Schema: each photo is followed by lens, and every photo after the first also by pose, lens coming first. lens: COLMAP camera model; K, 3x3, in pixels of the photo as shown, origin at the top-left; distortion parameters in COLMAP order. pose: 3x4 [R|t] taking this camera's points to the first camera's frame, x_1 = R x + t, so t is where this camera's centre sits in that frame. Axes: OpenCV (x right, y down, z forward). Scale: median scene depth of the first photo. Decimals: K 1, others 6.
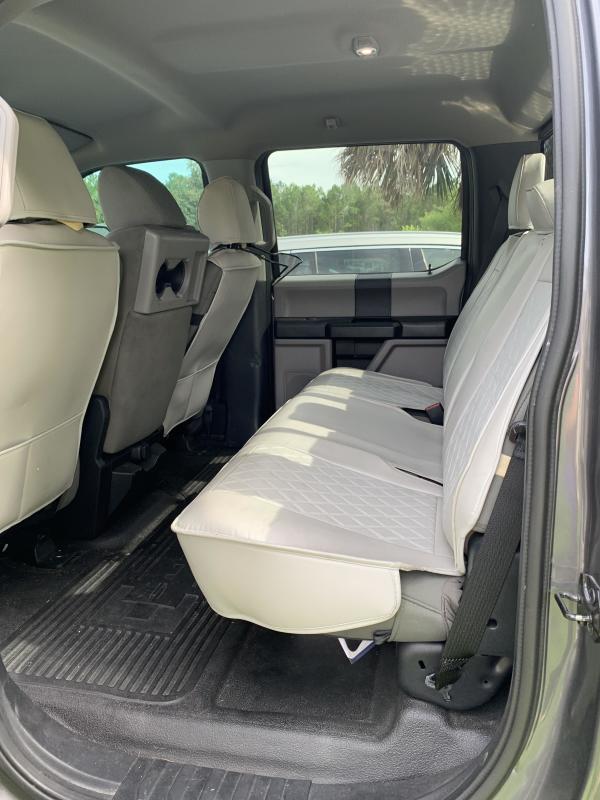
lens RADIAL K [[620.8, 0, 296.7], [0, 620.8, 397.5], [0, 0, 1]] dist [0.022341, -0.028399]
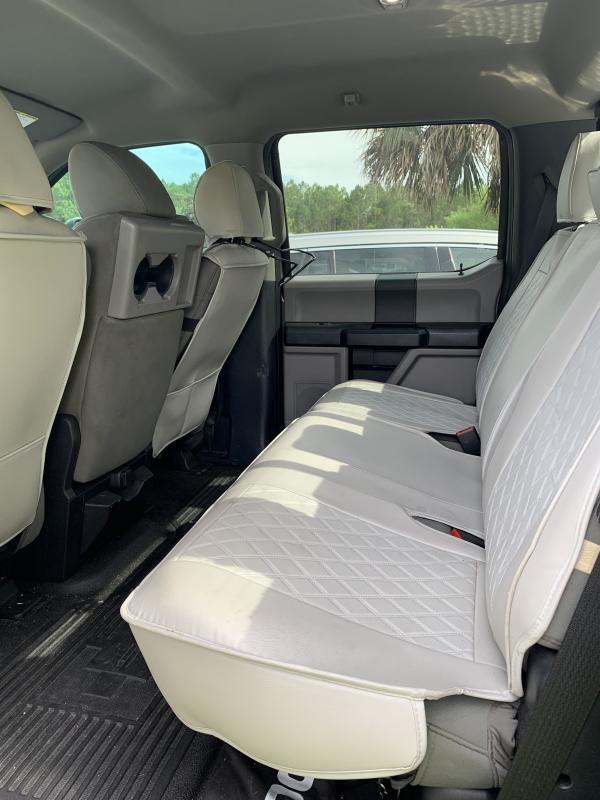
lens RADIAL K [[620.8, 0, 292.3], [0, 620.8, 395.9], [0, 0, 1]] dist [0.022341, -0.028399]
pose [[0.999124, 0.015496, -0.038877, 0.016086], [-0.015600, 0.999875, -0.002377, -0.027170], [0.038835, 0.002981, 0.999241, 0.143596]]
